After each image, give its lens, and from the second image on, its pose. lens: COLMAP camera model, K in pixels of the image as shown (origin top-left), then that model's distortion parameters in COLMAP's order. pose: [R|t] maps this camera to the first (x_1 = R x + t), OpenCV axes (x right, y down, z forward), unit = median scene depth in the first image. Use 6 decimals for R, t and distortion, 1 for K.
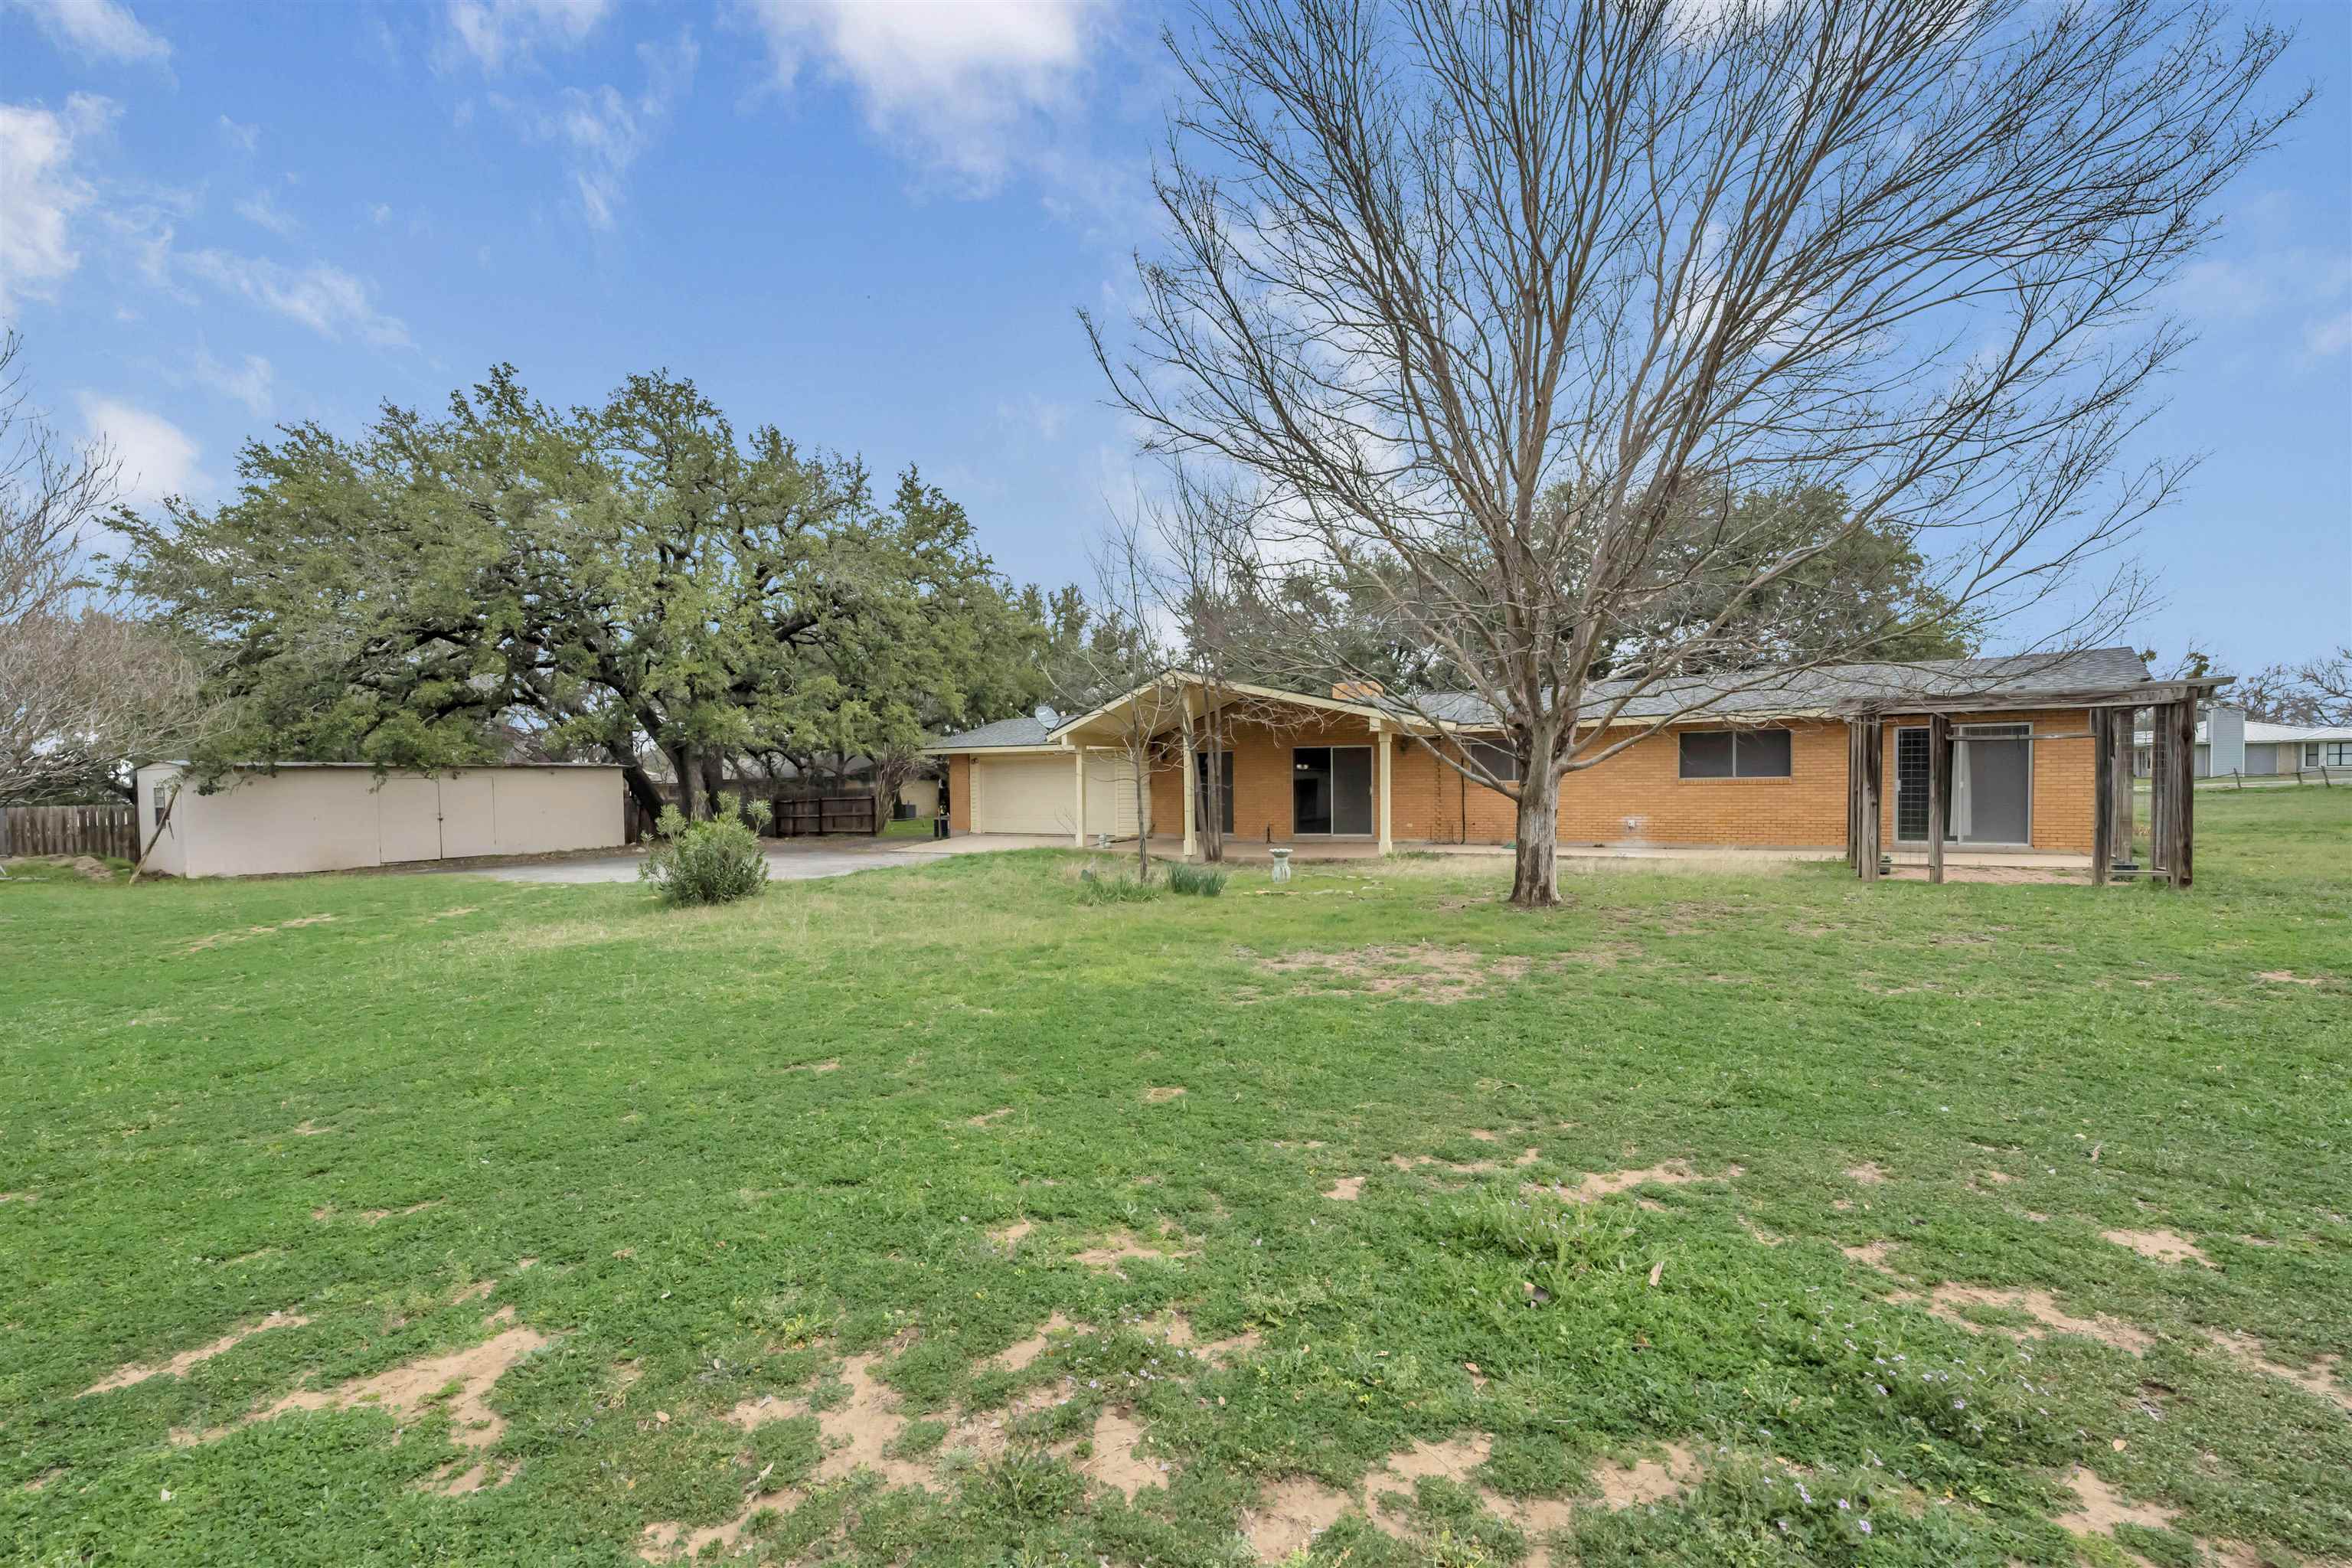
lens RADIAL K [[938.5, 0, 1176.0], [0, 938.5, 784.0], [0, 0, 1]] dist [-0.001288, -0.000135]
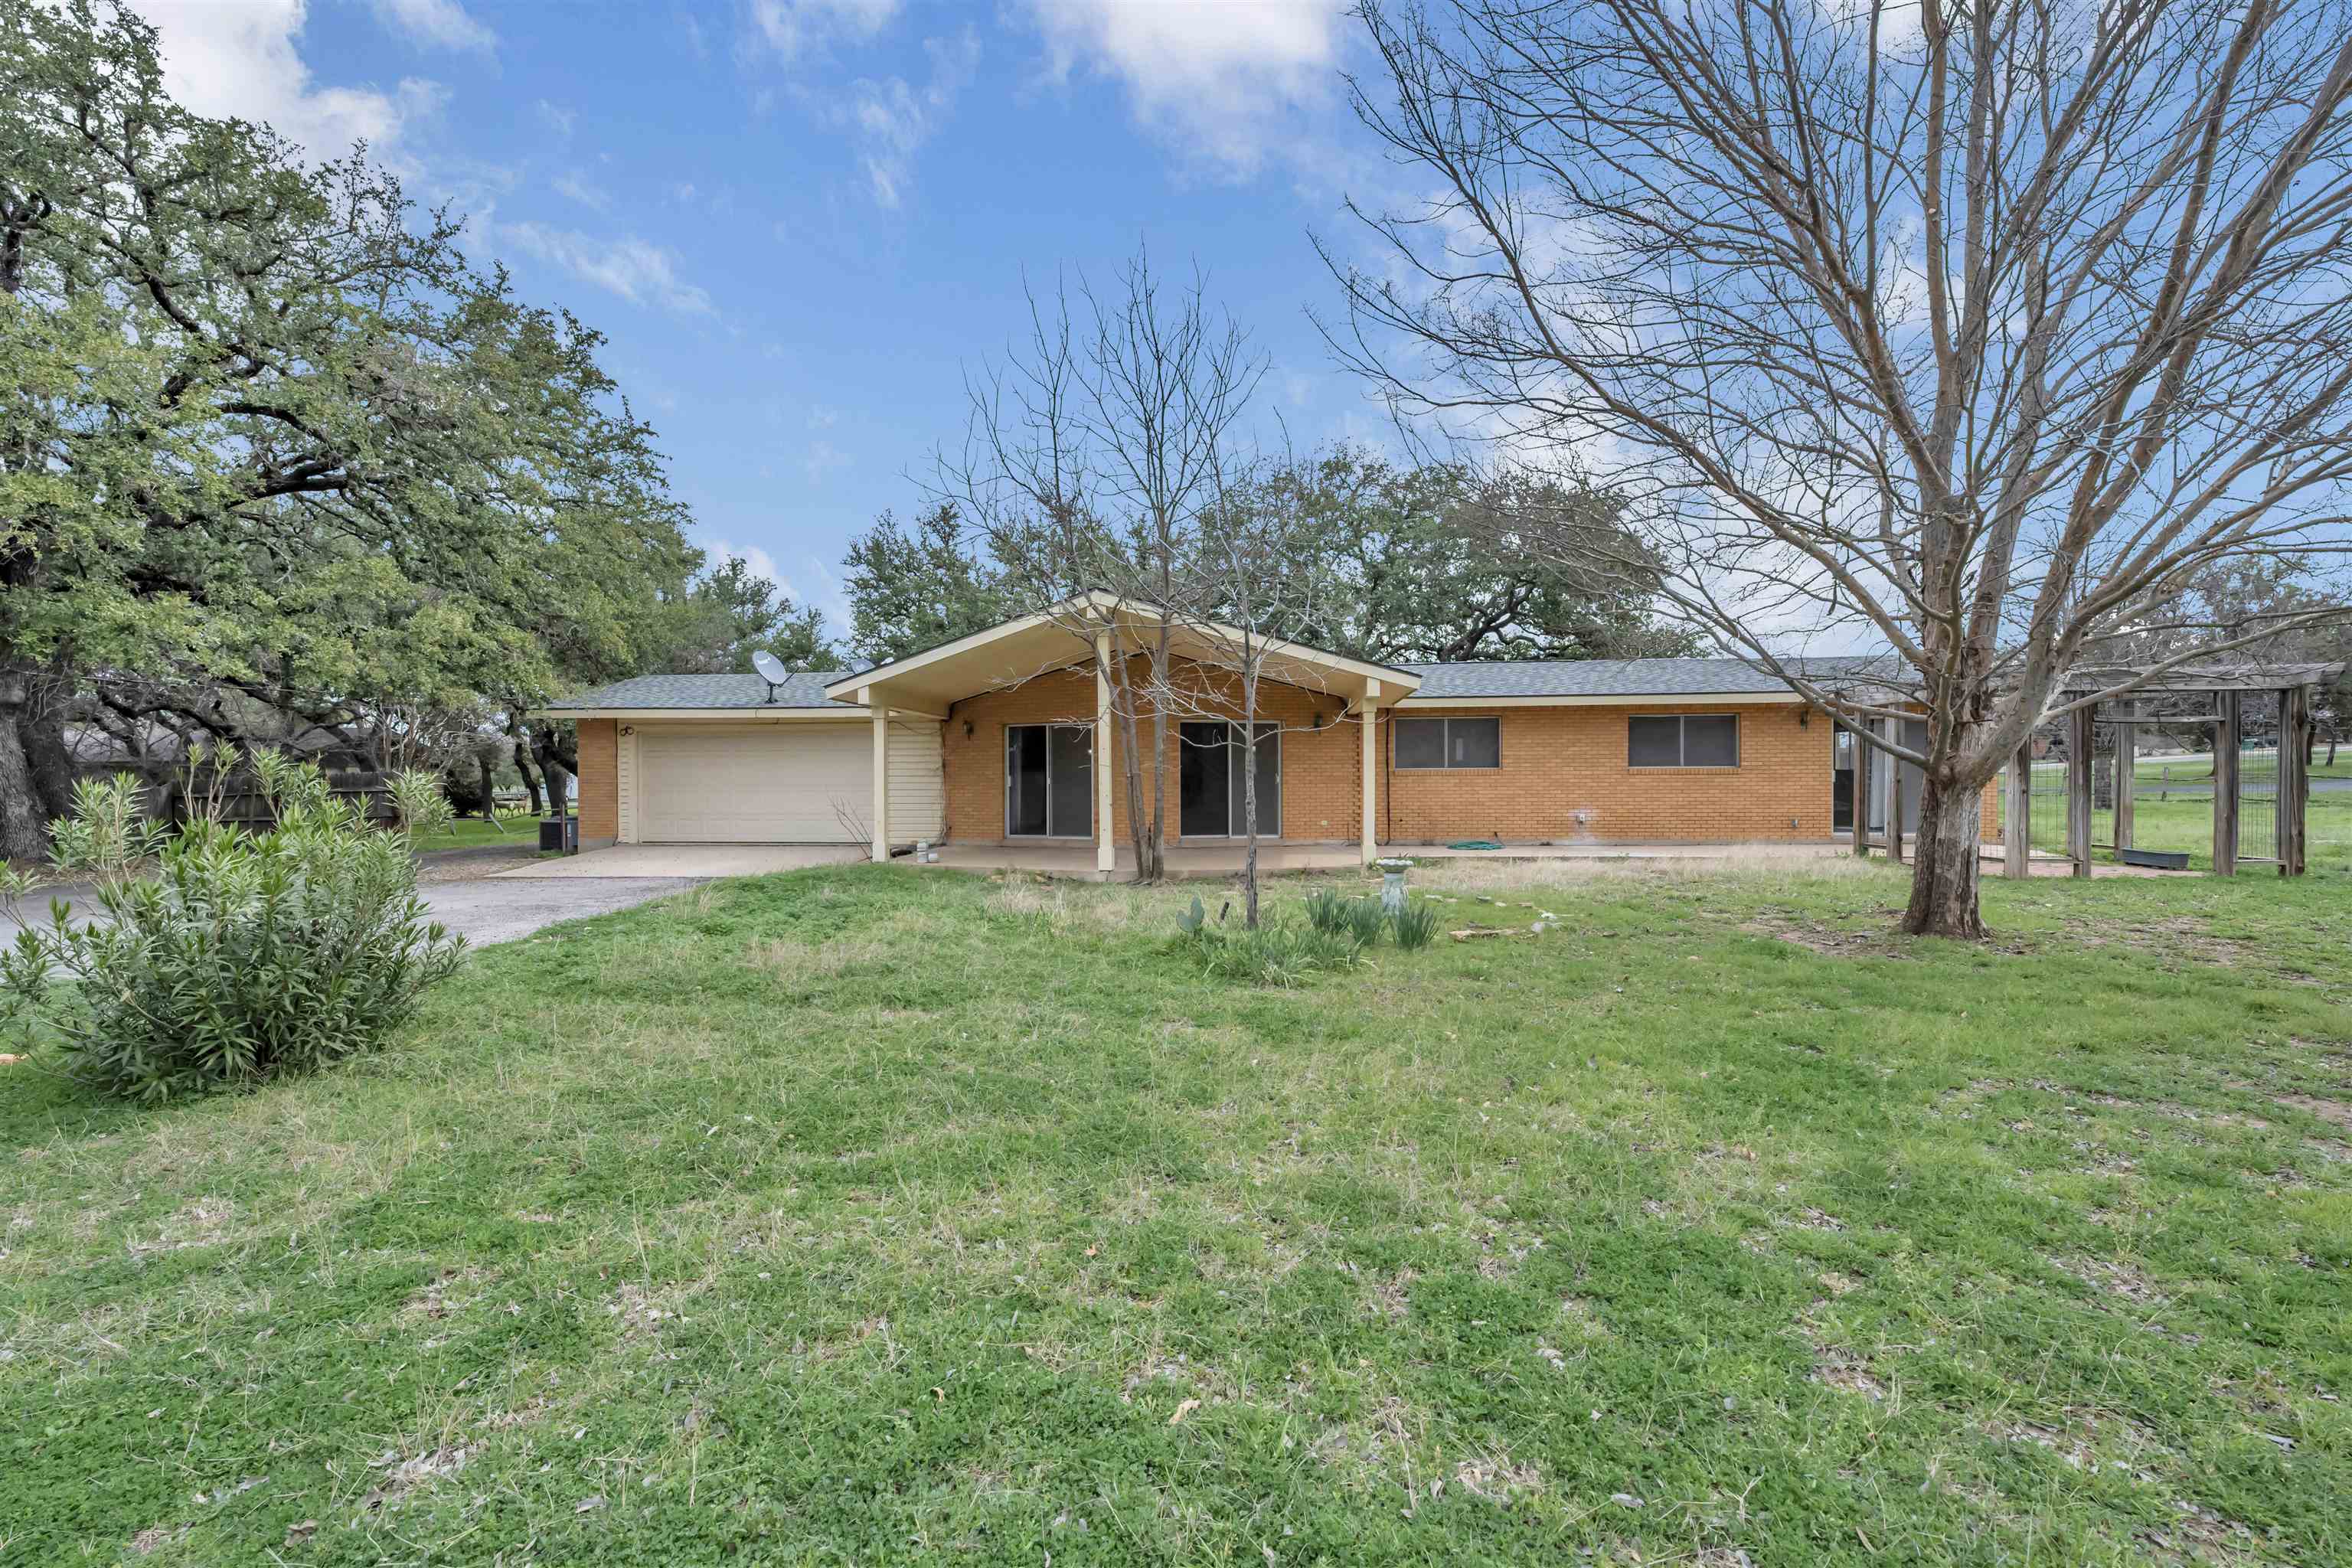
lens RADIAL K [[938.5, 0, 1176.0], [0, 938.5, 784.0], [0, 0, 1]] dist [-0.001288, -0.000135]
pose [[0.895663, 0.006790, 0.444681, -0.213113], [-0.006241, 0.999977, -0.002698, 0.013006], [-0.444689, -0.000359, 0.895685, 0.331229]]
